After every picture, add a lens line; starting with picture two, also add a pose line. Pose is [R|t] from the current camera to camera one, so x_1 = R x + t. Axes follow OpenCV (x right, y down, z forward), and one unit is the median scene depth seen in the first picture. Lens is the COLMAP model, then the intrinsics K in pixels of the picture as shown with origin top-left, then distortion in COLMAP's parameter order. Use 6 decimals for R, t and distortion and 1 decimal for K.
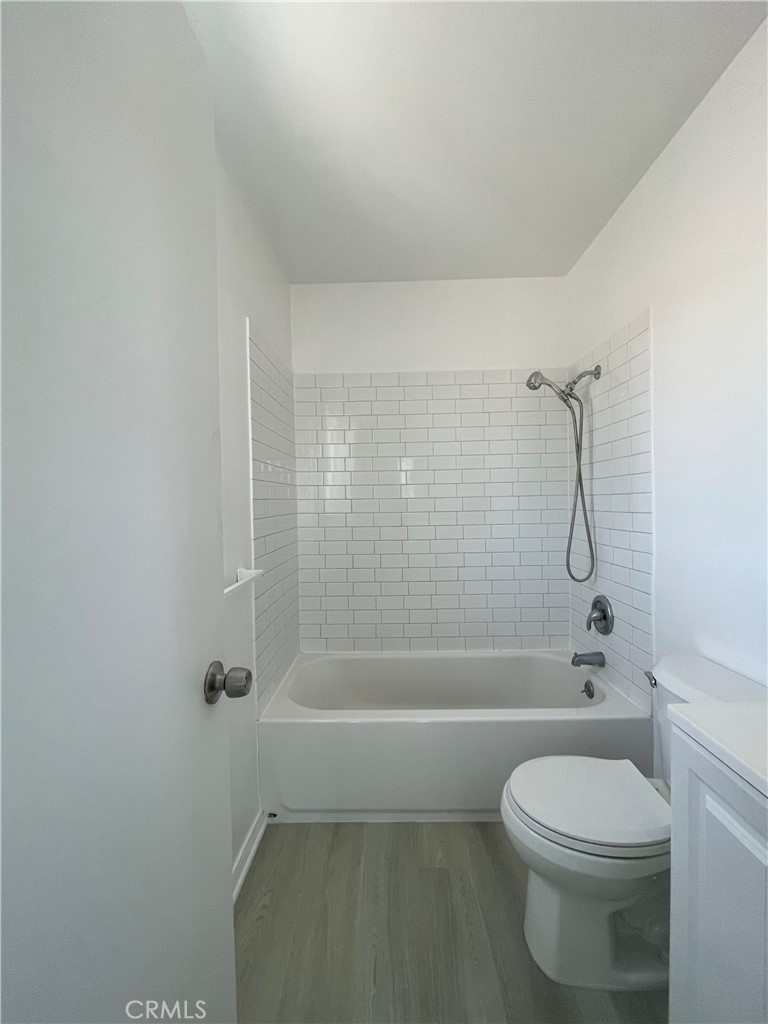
lens RADIAL K [[419.0, 0, 389.2], [0, 419.0, 508.8], [0, 0, 1]] dist [-0.000735, -0.000729]
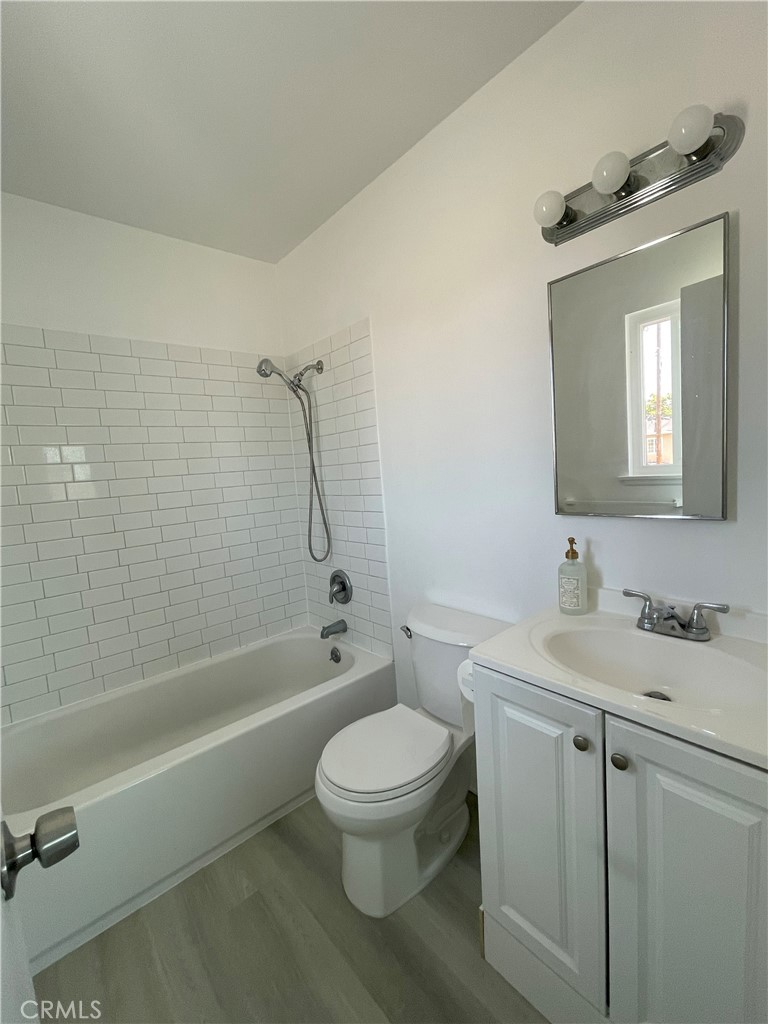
lens RADIAL K [[419.0, 0, 389.2], [0, 419.0, 508.8], [0, 0, 1]] dist [-0.000735, -0.000729]
pose [[0.751290, -0.097225, 0.652772, -0.108155], [0.069079, 0.995241, 0.068728, -0.024555], [-0.656347, -0.006542, 0.754431, 0.066751]]
